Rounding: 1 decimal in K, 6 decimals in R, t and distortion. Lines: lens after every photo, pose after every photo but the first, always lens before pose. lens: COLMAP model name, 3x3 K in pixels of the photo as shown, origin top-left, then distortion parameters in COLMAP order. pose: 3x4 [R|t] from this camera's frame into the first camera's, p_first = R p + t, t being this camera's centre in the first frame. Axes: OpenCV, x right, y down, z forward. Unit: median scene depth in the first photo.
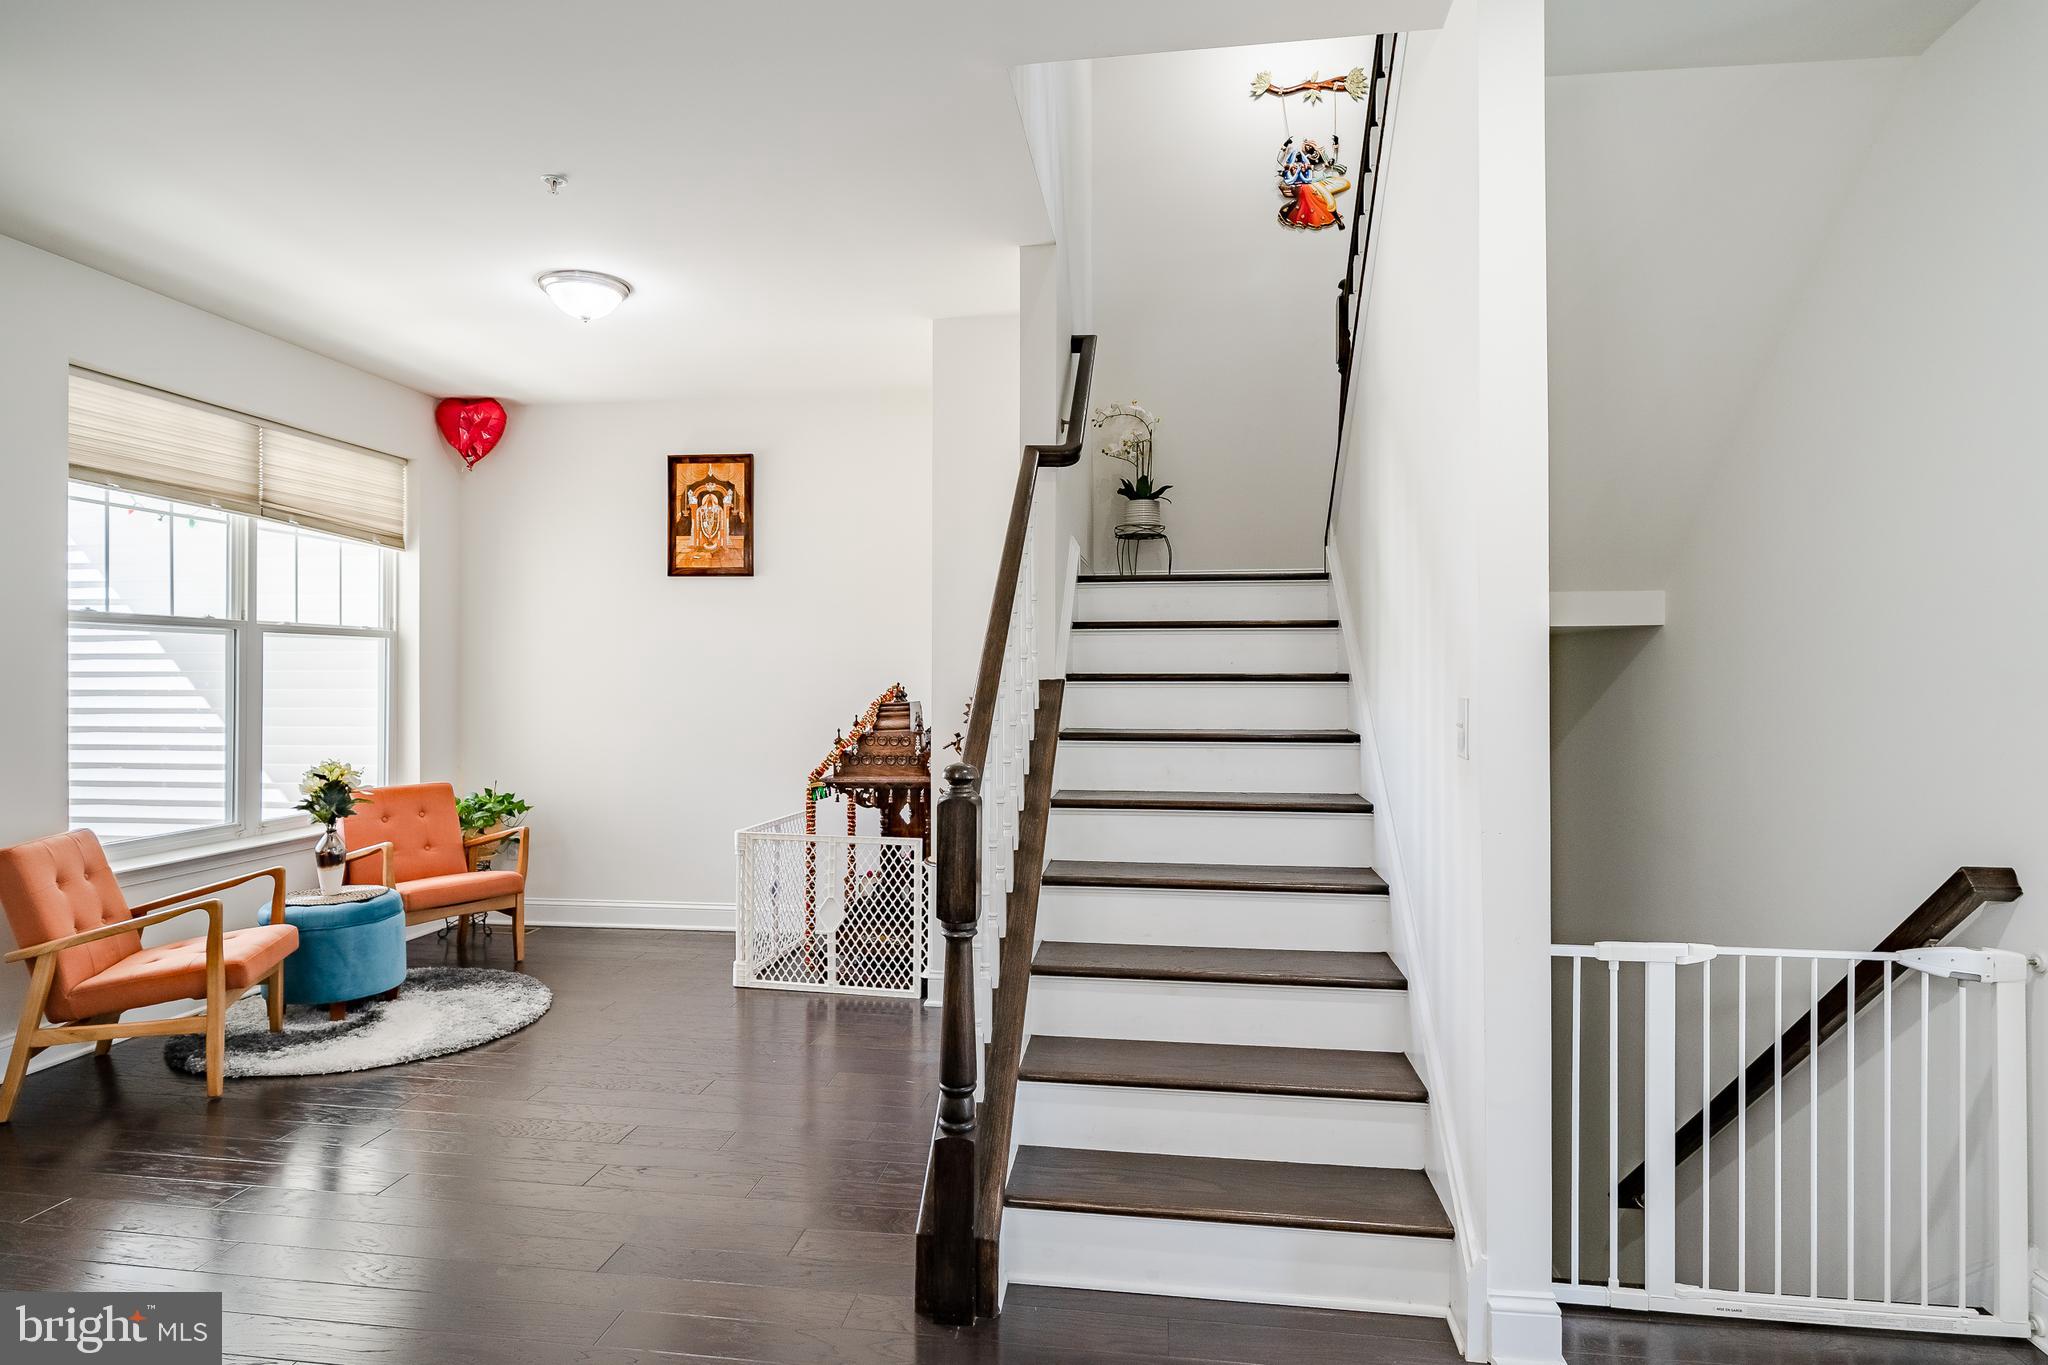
lens RADIAL K [[1115.8, 0, 1013.5], [0, 1115.8, 647.5], [0, 0, 1]] dist [0.004223, -0.005537]
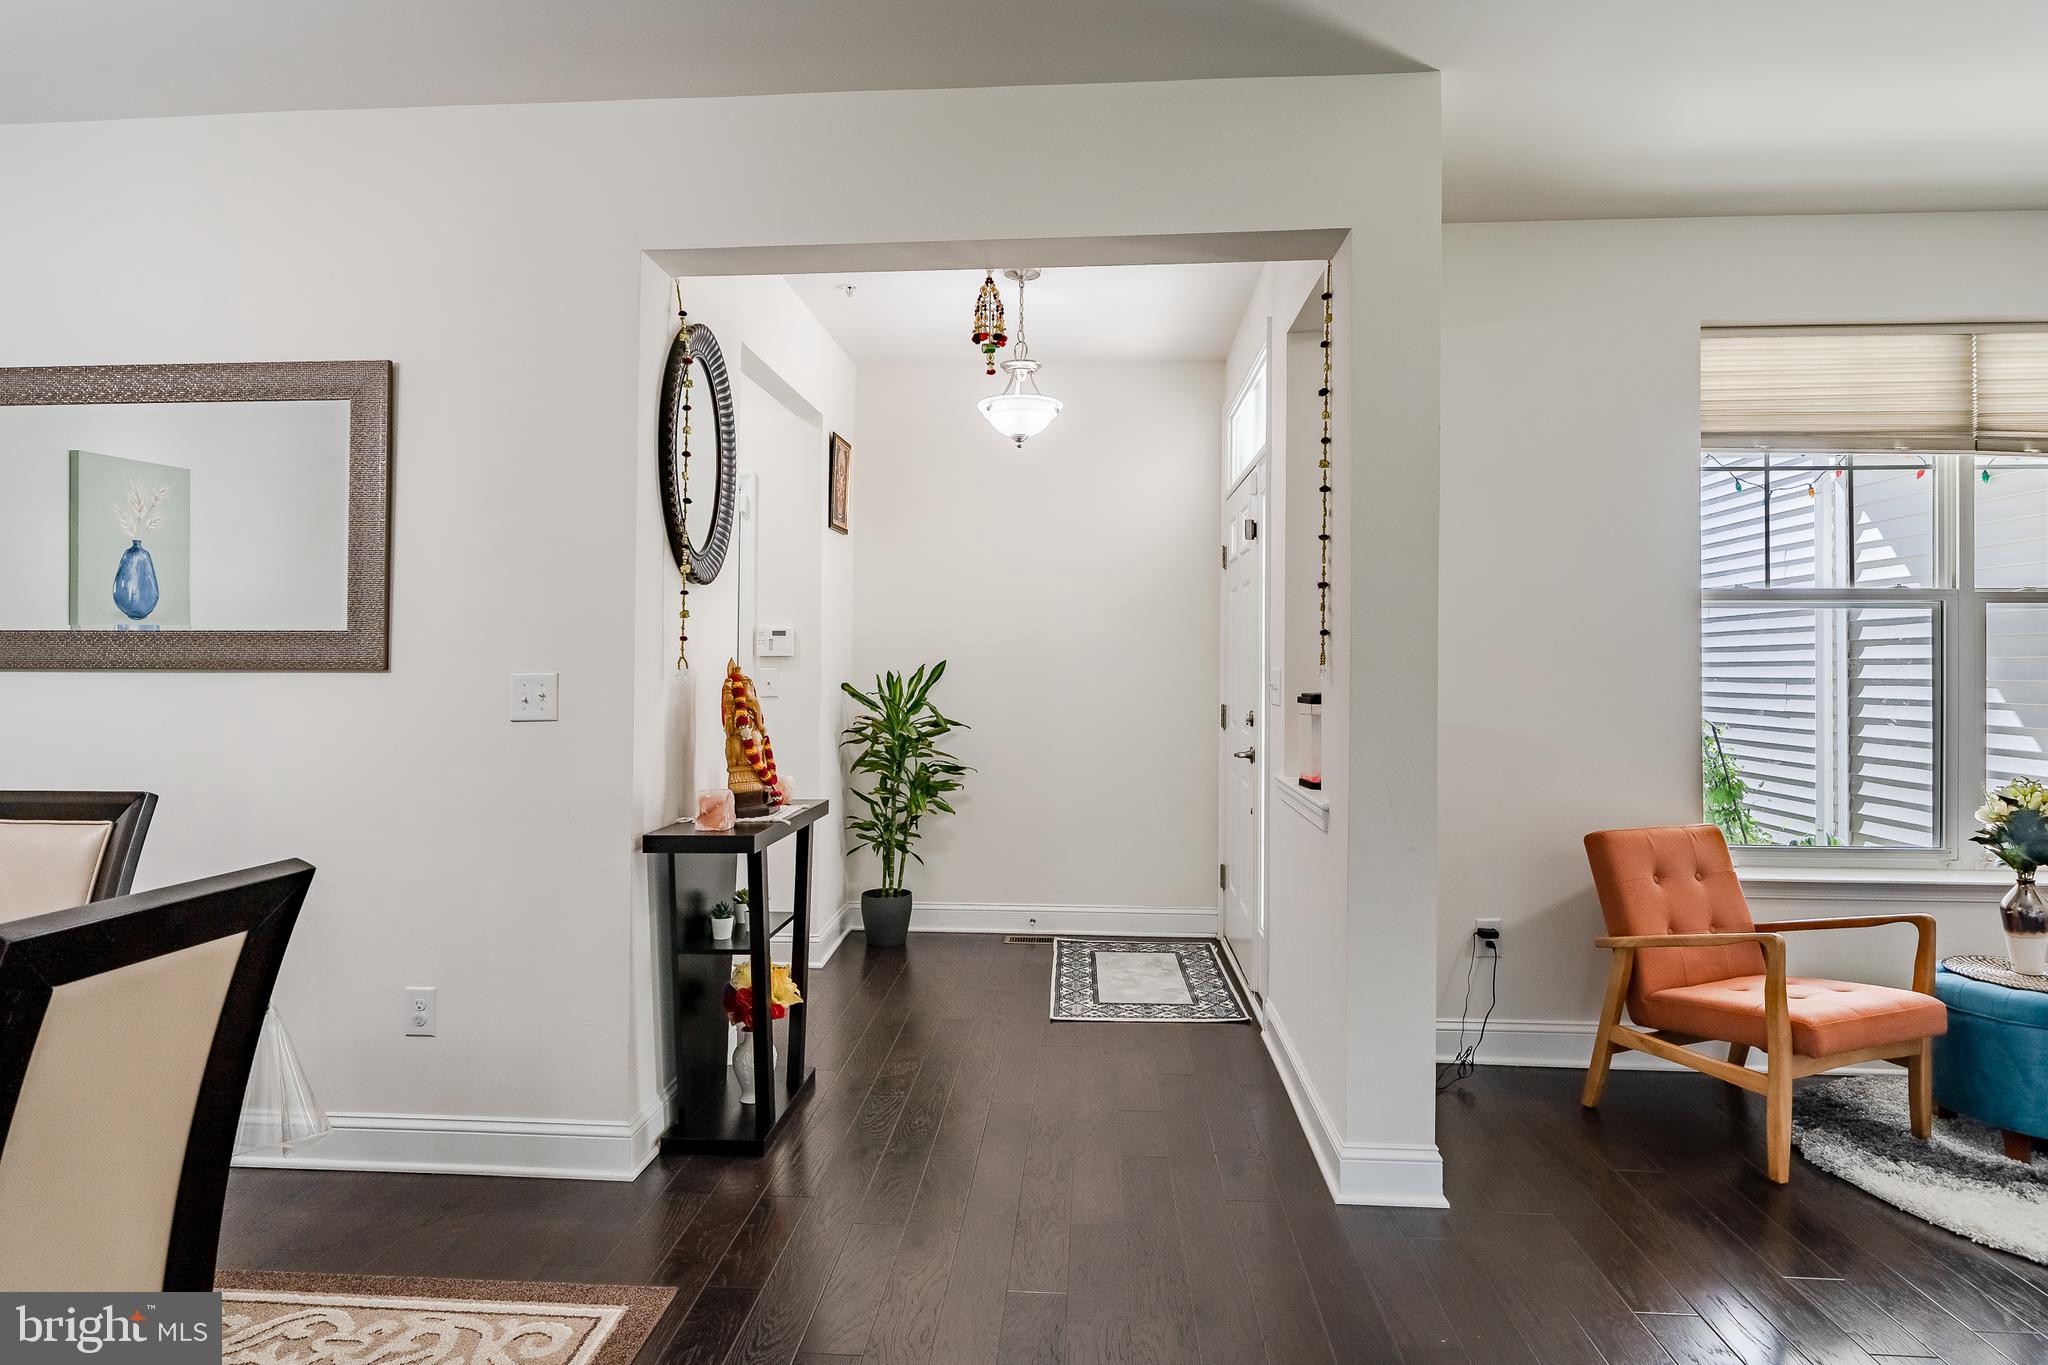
lens RADIAL K [[1115.8, 0, 1011.4], [0, 1115.8, 631.6], [0, 0, 1]] dist [0.004223, -0.005537]
pose [[0.056460, -0.023998, -0.998116, 0.046880], [0.018945, 0.999557, -0.022961, 0.011124], [0.998225, -0.017613, 0.056890, 0.302045]]
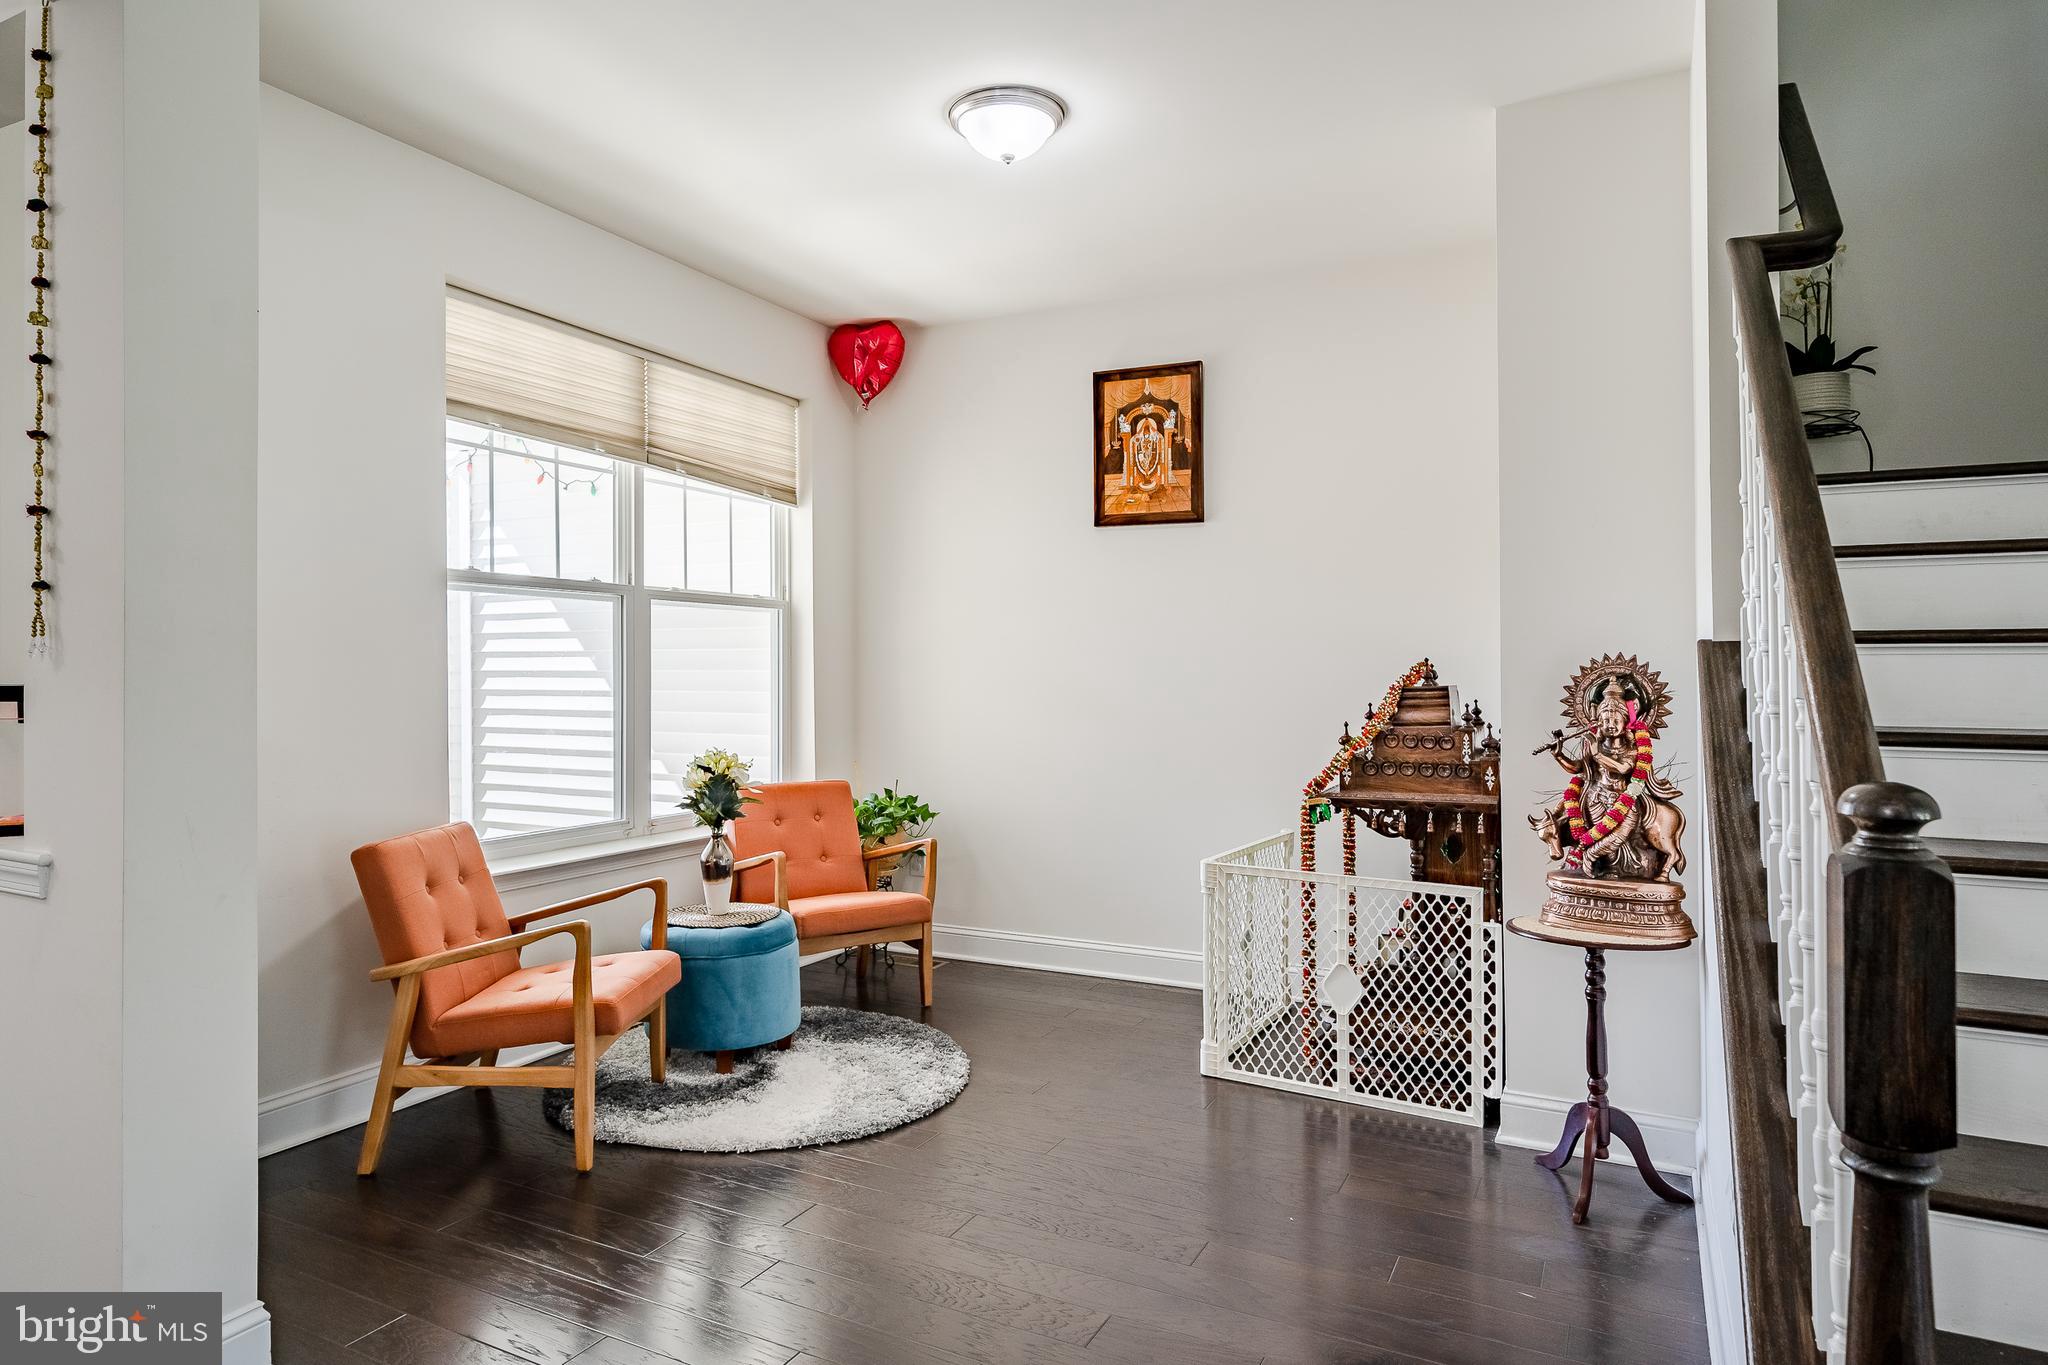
lens RADIAL K [[1195.9, 0, 976.2], [0, 1195.9, 665.8], [0, 0, 1]] dist [-0.002083, -0.002111]
pose [[0.936561, -0.000708, -0.350504, -0.116730], [0.006767, 0.999848, 0.016064, 0.024960], [0.350439, -0.017417, 0.936424, 0.229065]]
